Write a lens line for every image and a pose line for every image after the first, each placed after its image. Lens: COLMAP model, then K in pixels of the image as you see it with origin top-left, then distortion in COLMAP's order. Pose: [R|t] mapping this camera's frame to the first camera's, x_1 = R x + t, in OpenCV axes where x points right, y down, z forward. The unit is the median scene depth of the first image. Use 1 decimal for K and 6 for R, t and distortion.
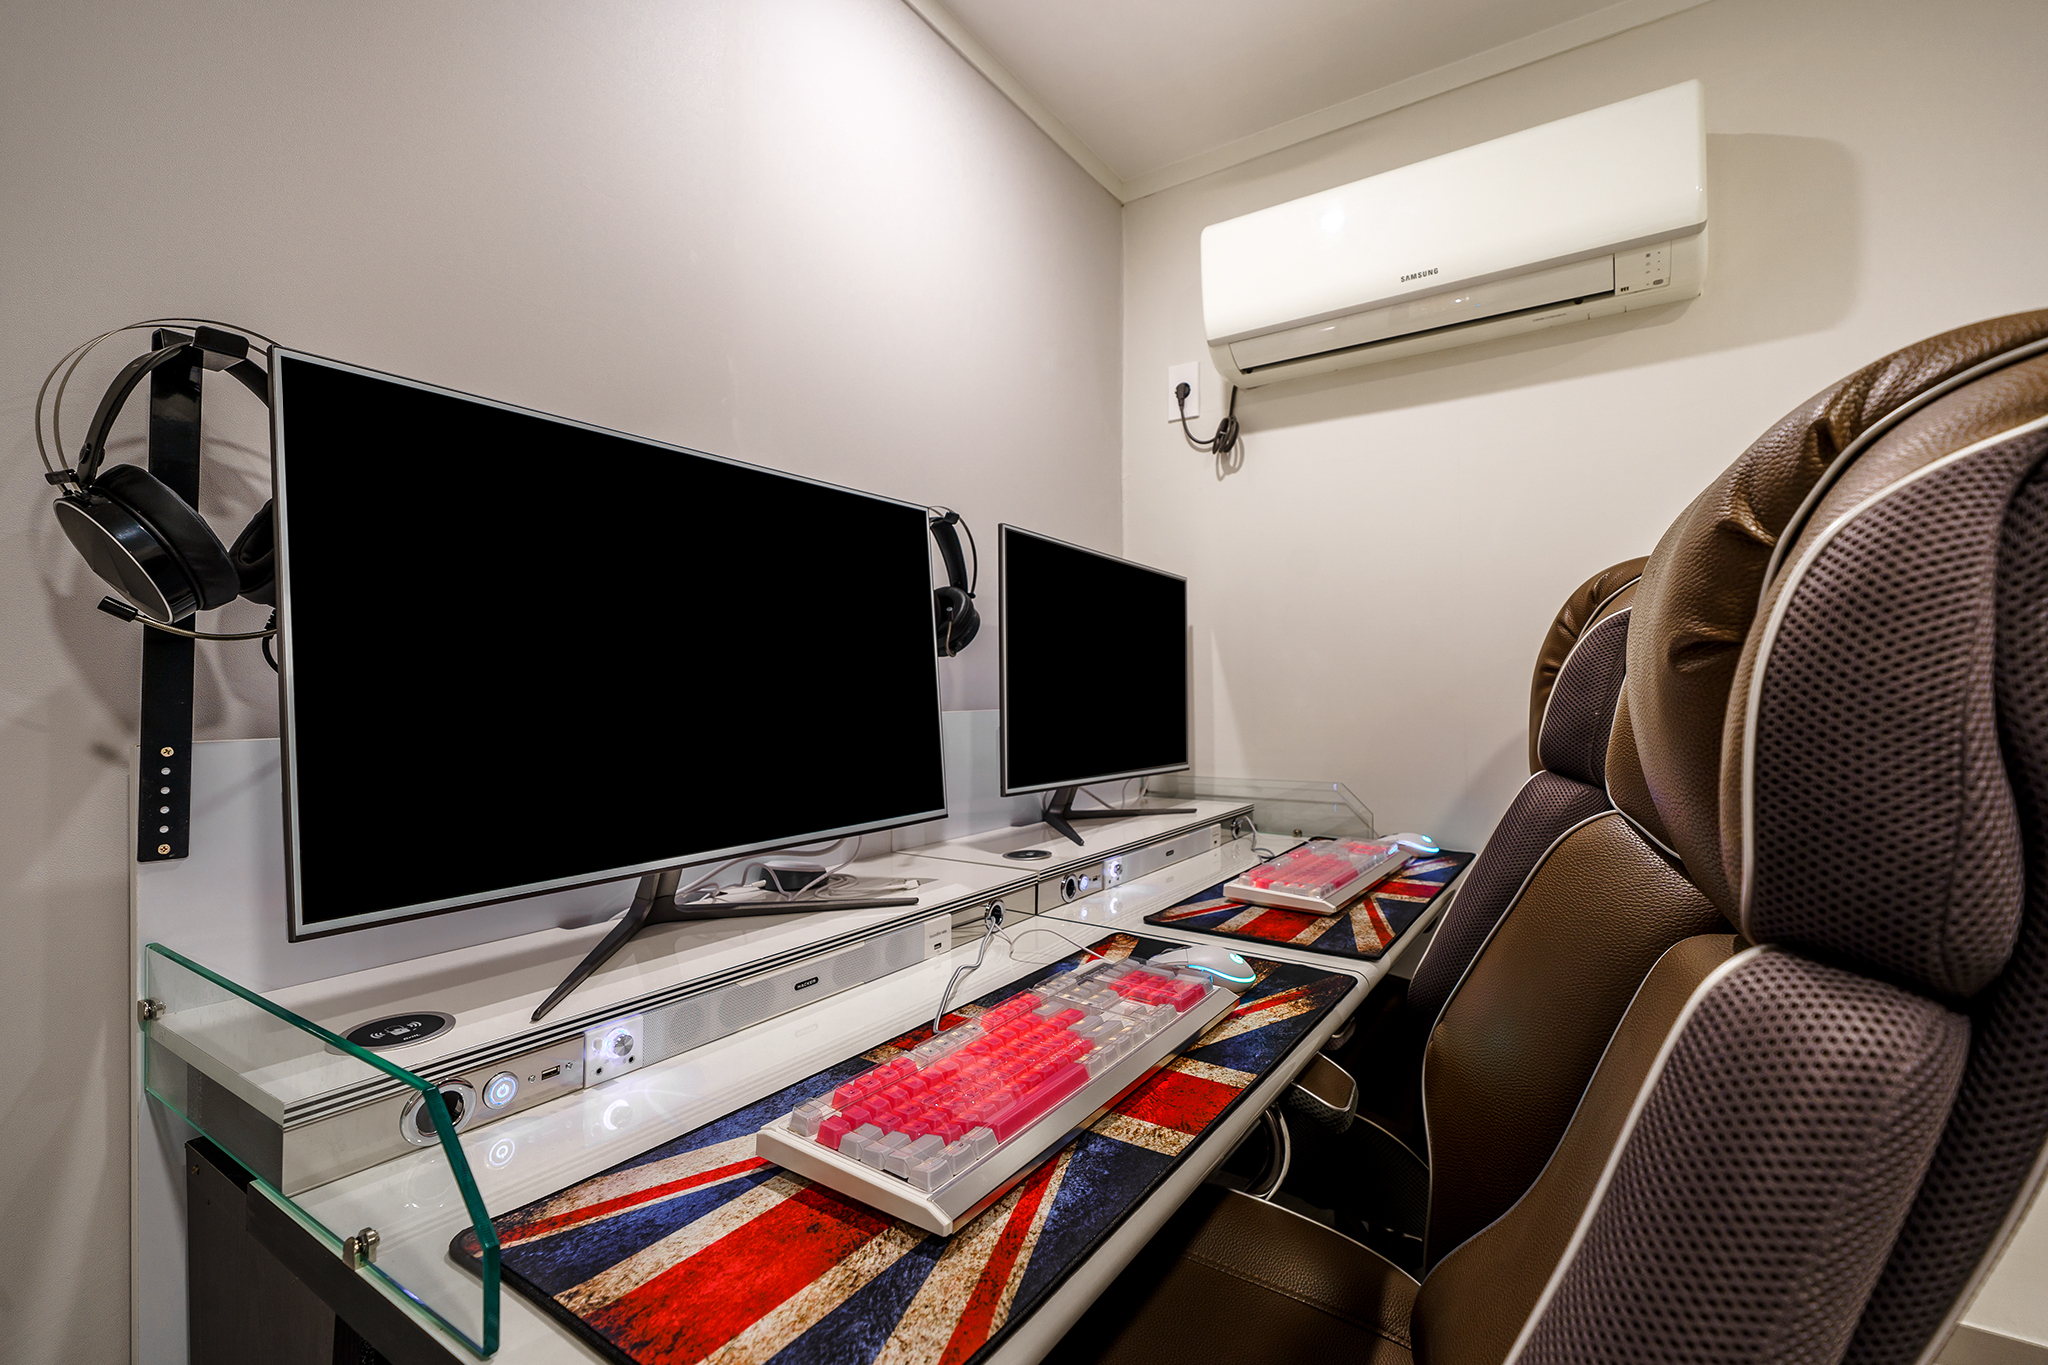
lens RADIAL K [[926.0, 0, 974.2], [0, 926.0, 689.3], [0, 0, 1]] dist [0.000151, -0.000001]
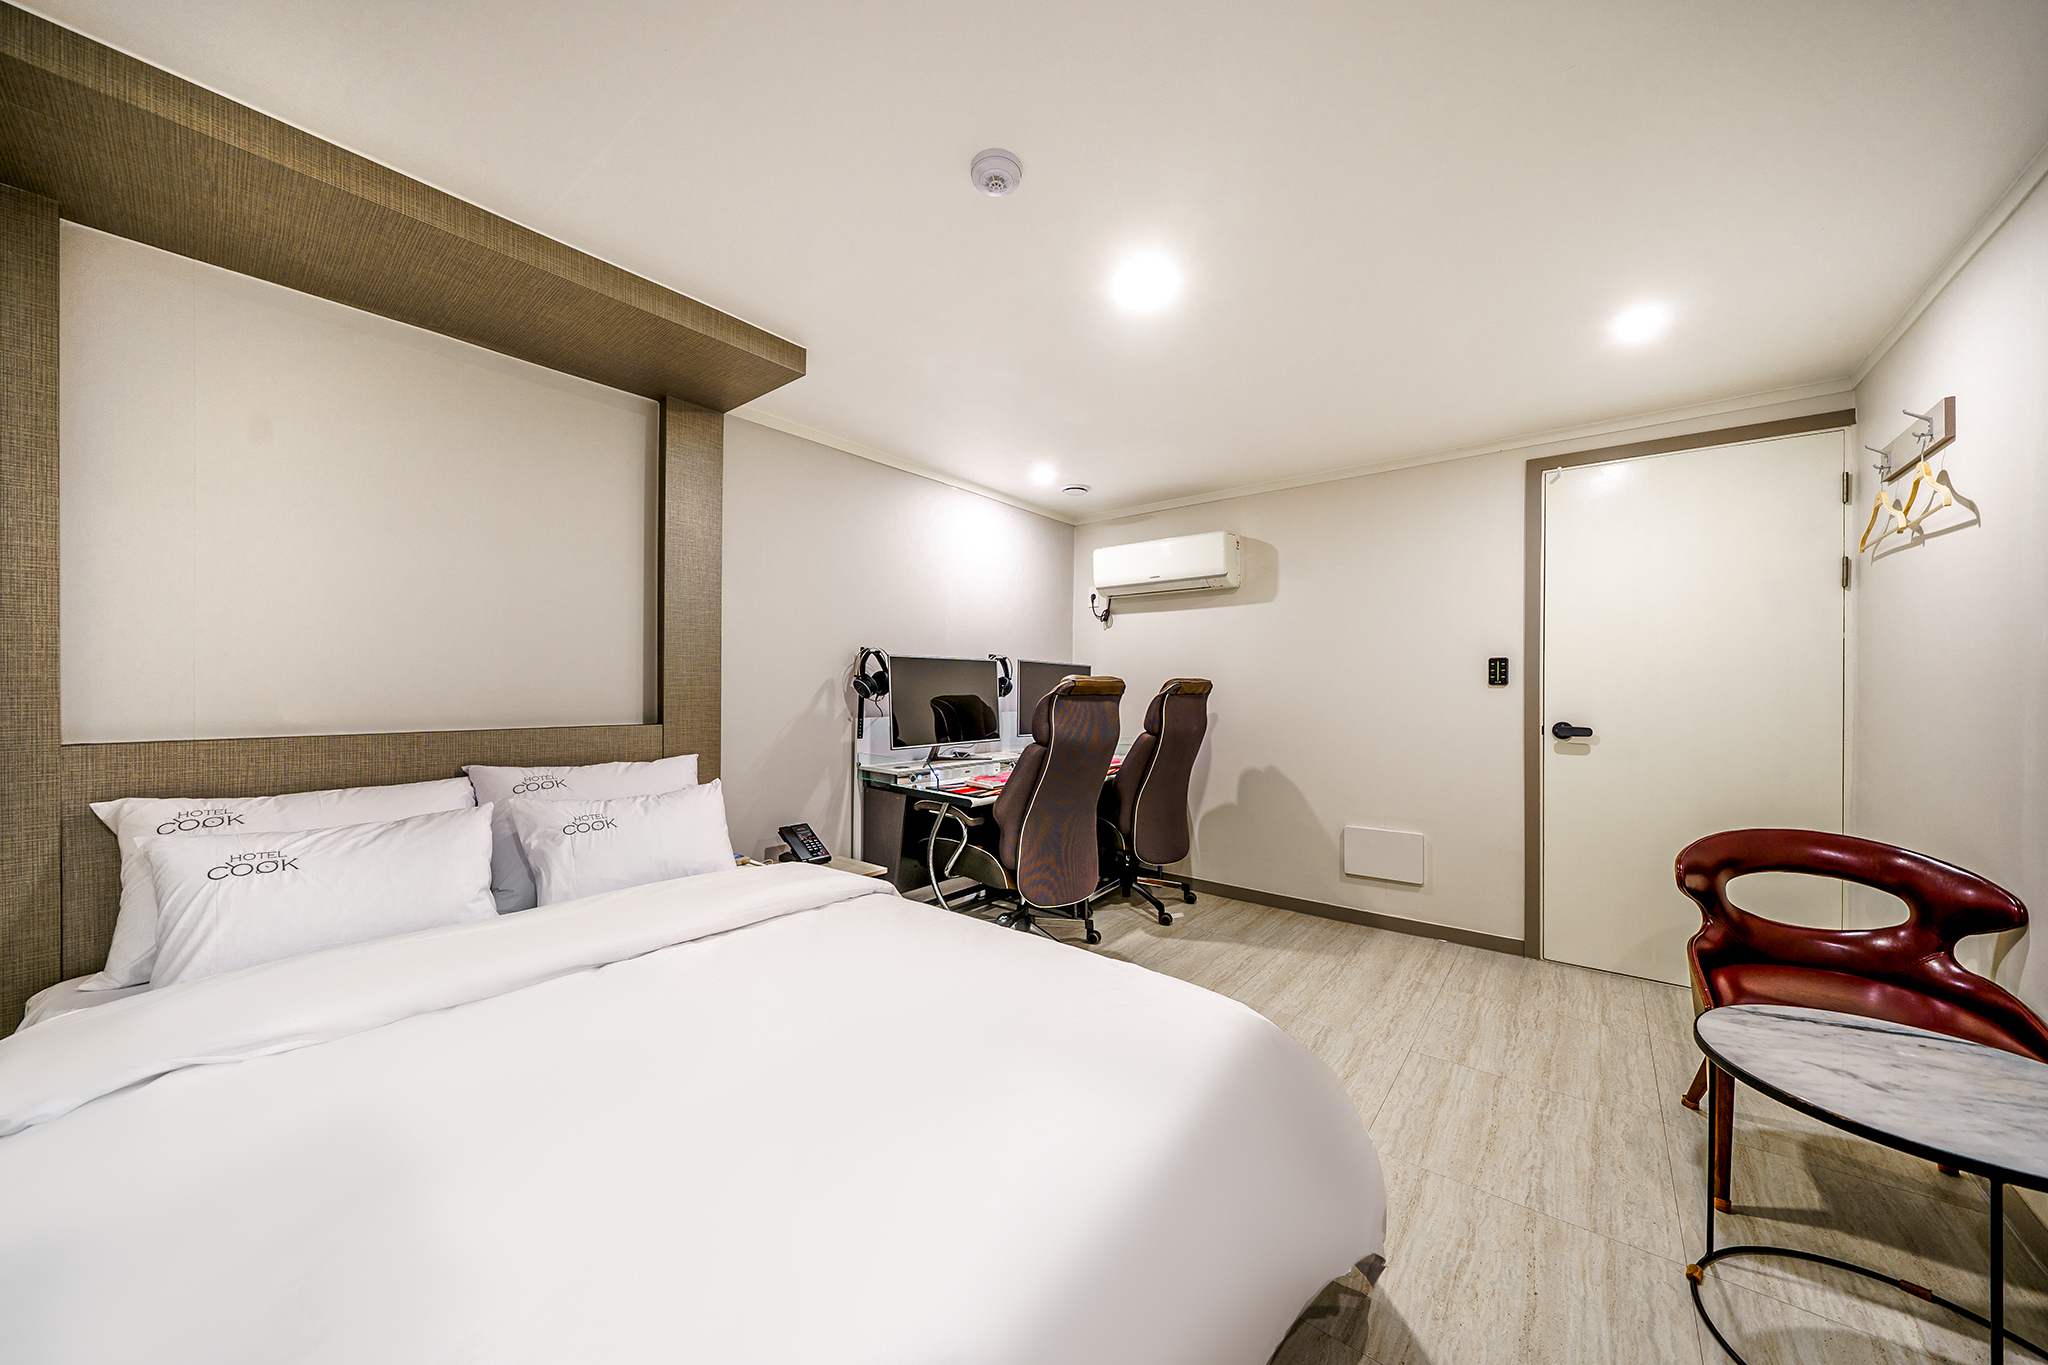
lens RADIAL K [[696.5, 0, 1015.6], [0, 696.5, 688.1], [0, 0, 1]] dist [-0.011623, 0.000140]
pose [[0.997852, 0.012134, -0.064368, 0.183496], [-0.011824, 0.999917, 0.005209, -0.079478], [0.064426, -0.004437, 0.997913, -1.576846]]
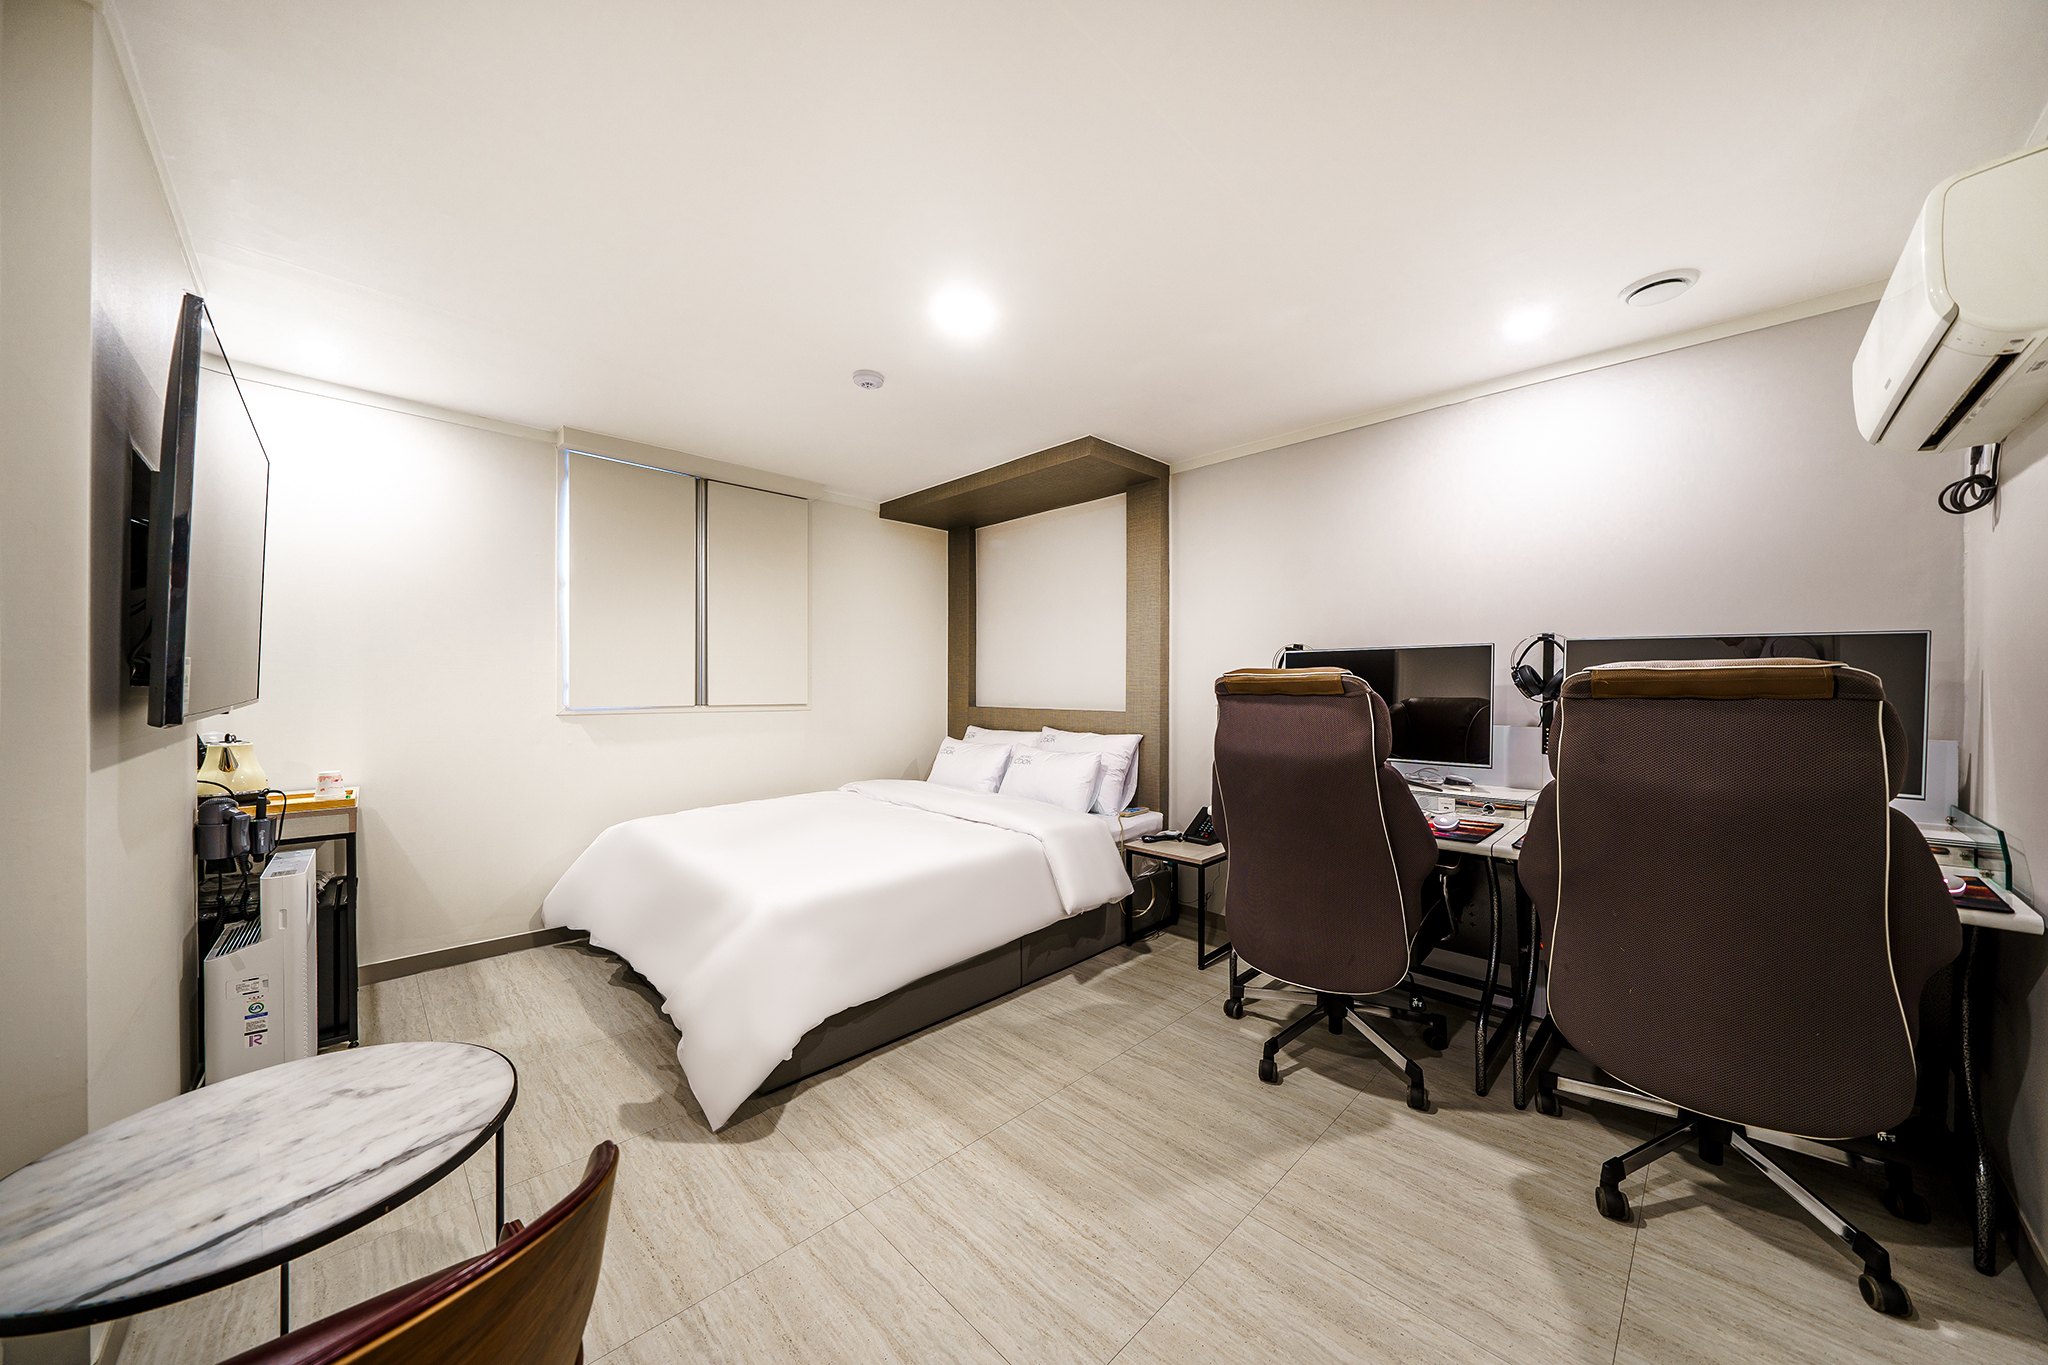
lens RADIAL K [[696.5, 0, 1015.6], [0, 696.5, 688.1], [0, 0, 1]] dist [-0.011623, 0.000140]
pose [[-0.170863, 0.008366, -0.985259, 1.688516], [0.001591, 0.999965, 0.008215, -0.075049], [0.985293, -0.000164, -0.170871, 0.067688]]
